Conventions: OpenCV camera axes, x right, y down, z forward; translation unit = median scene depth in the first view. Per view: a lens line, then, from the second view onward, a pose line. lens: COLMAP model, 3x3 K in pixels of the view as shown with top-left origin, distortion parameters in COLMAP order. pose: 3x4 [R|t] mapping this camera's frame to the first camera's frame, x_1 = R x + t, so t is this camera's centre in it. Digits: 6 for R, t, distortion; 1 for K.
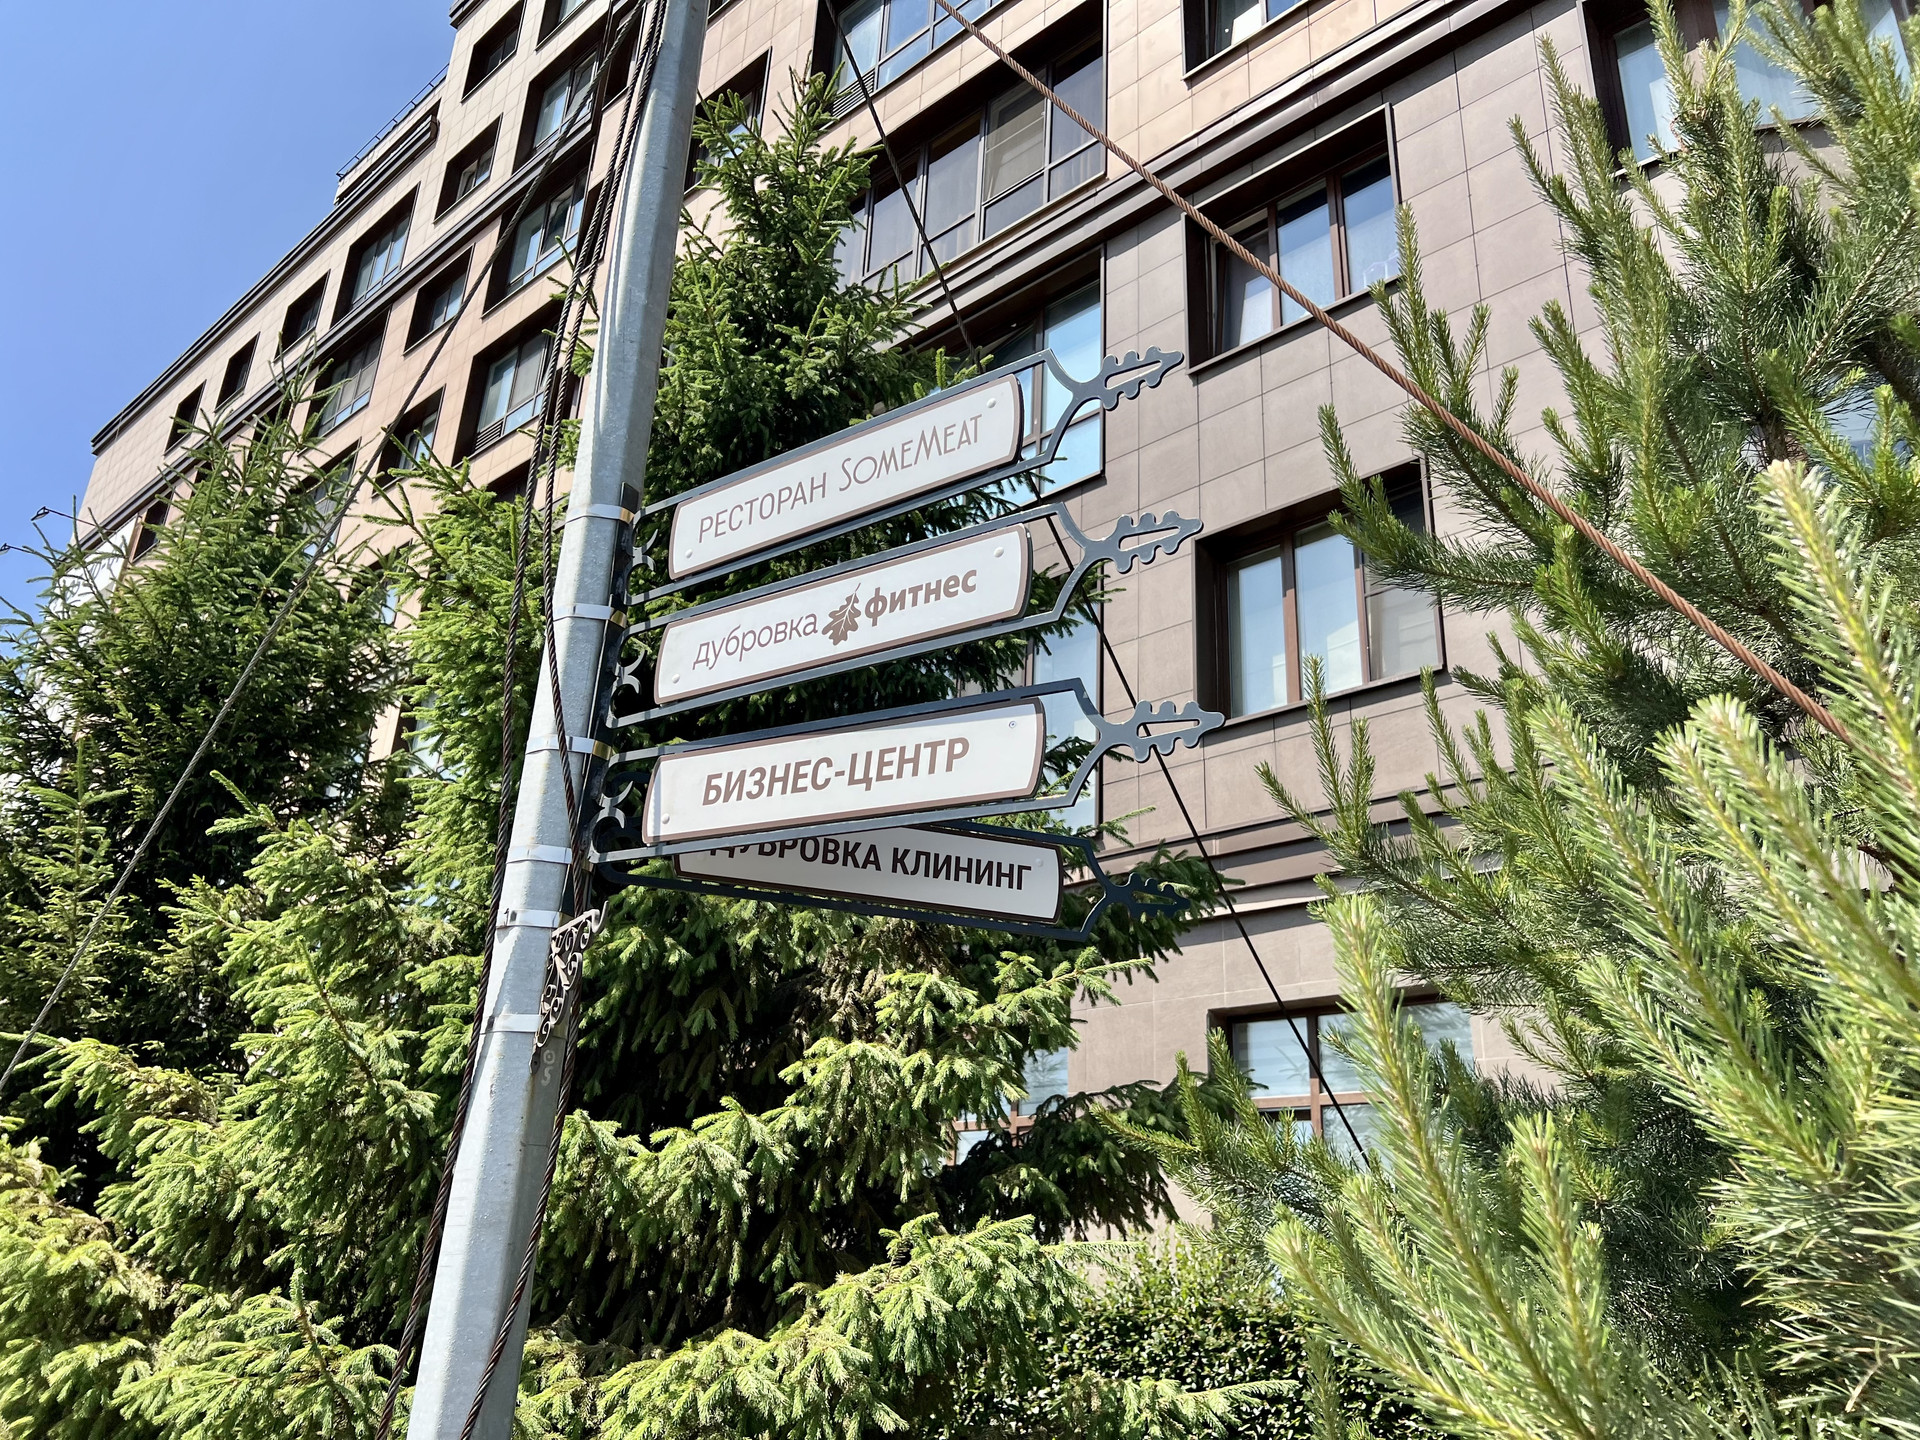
lens RADIAL K [[1463.0, 0, 965.3], [0, 1463.0, 739.2], [0, 0, 1]] dist [-0.012023, -0.002893]
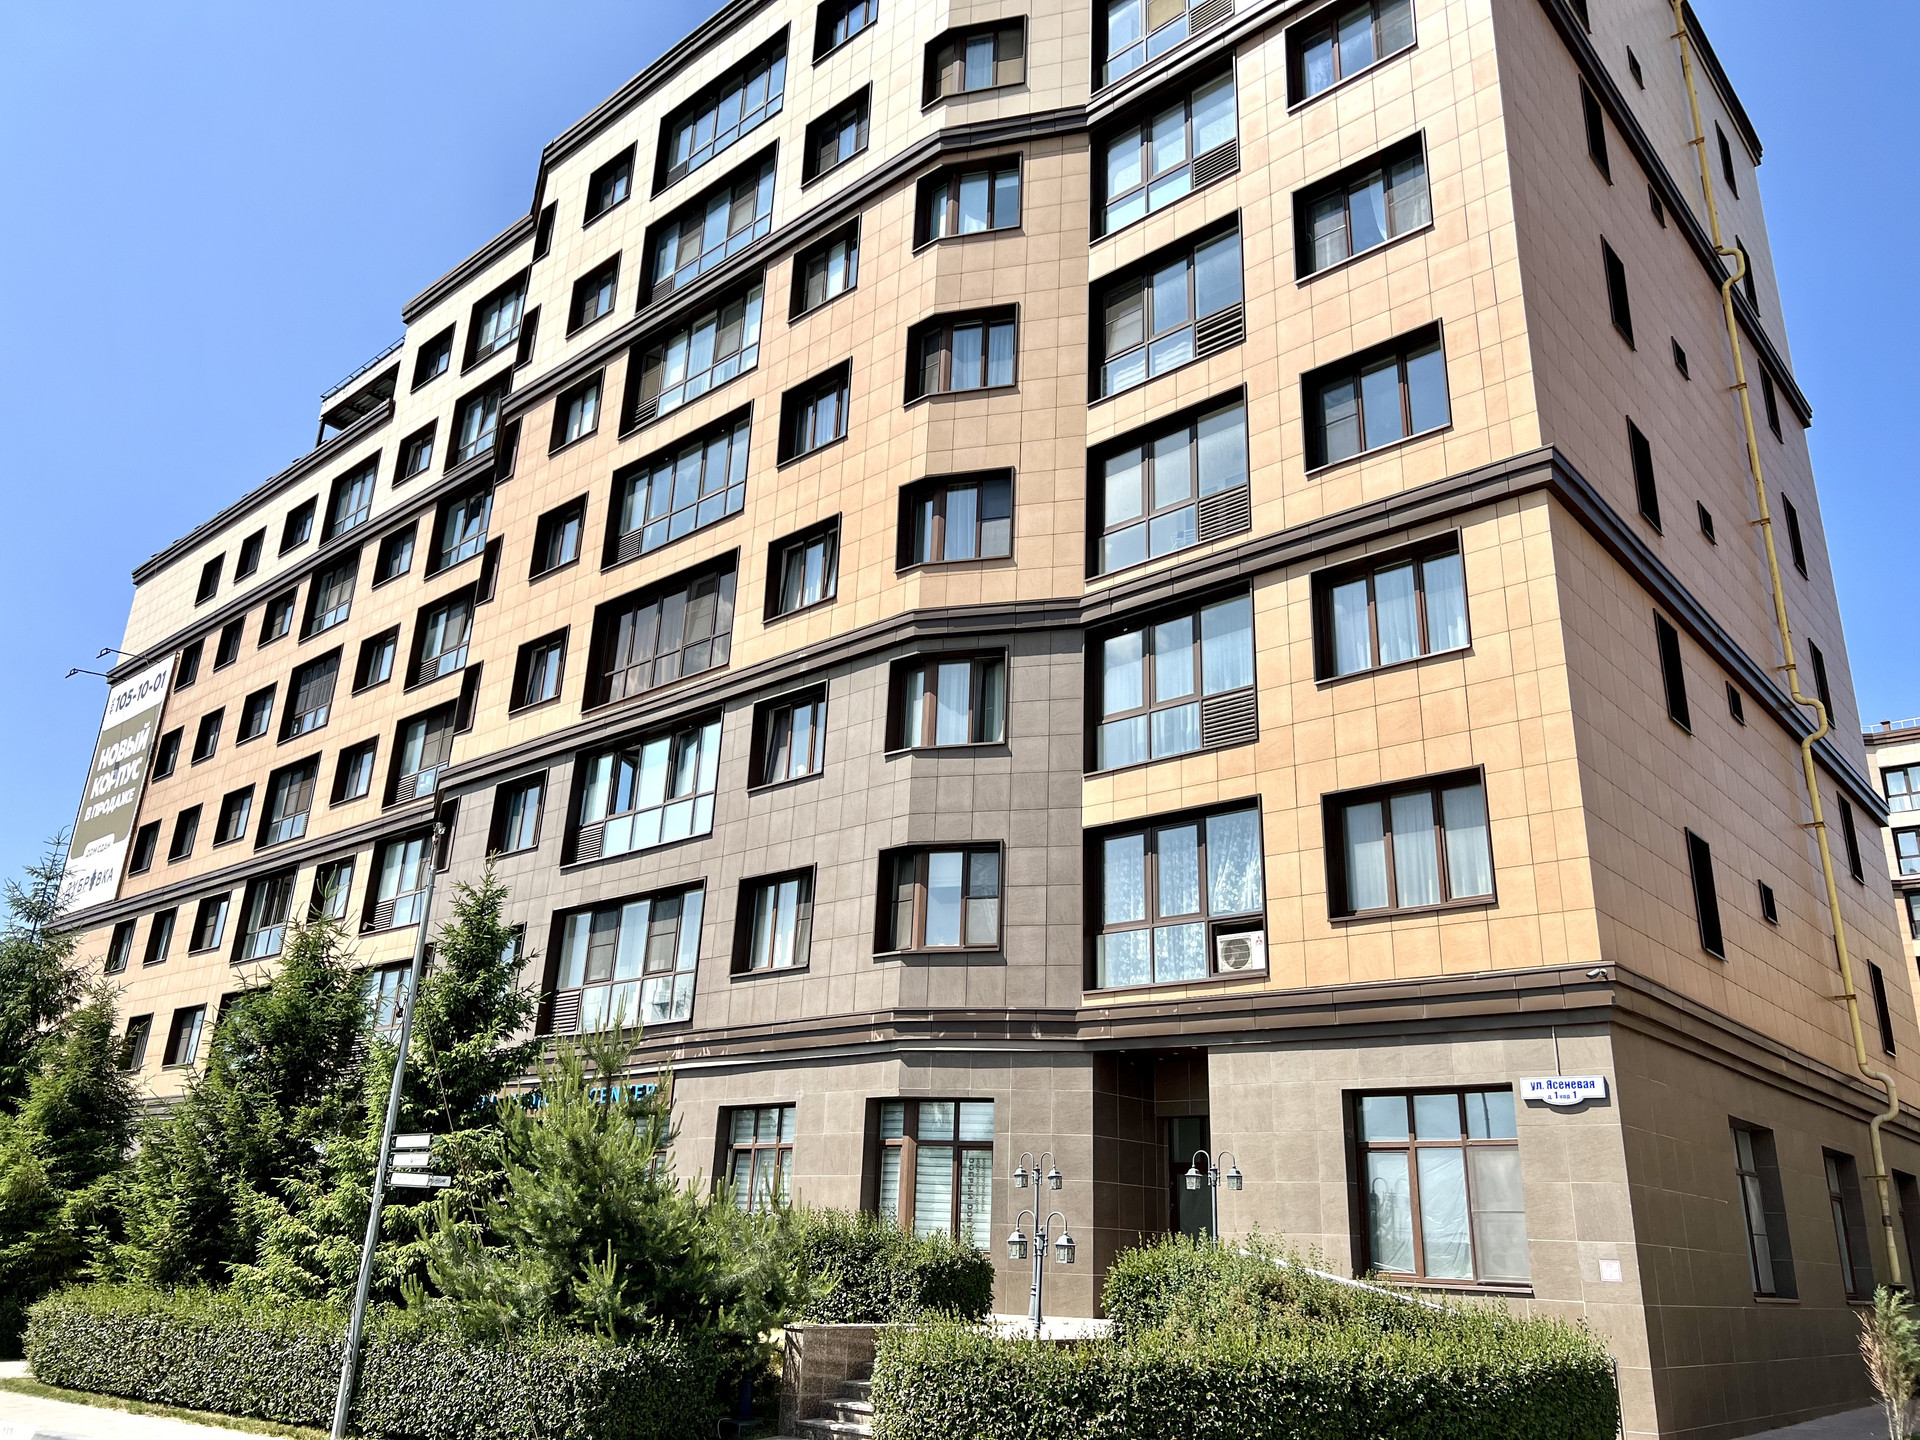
lens RADIAL K [[1463.0, 0, 952.9], [0, 1463.0, 702.4], [0, 0, 1]] dist [-0.012023, -0.002893]
pose [[0.999967, -0.007207, 0.003785, 0.853342], [0.007115, 0.999695, 0.023654, -0.818513], [-0.003955, -0.023627, 0.999713, -2.089683]]
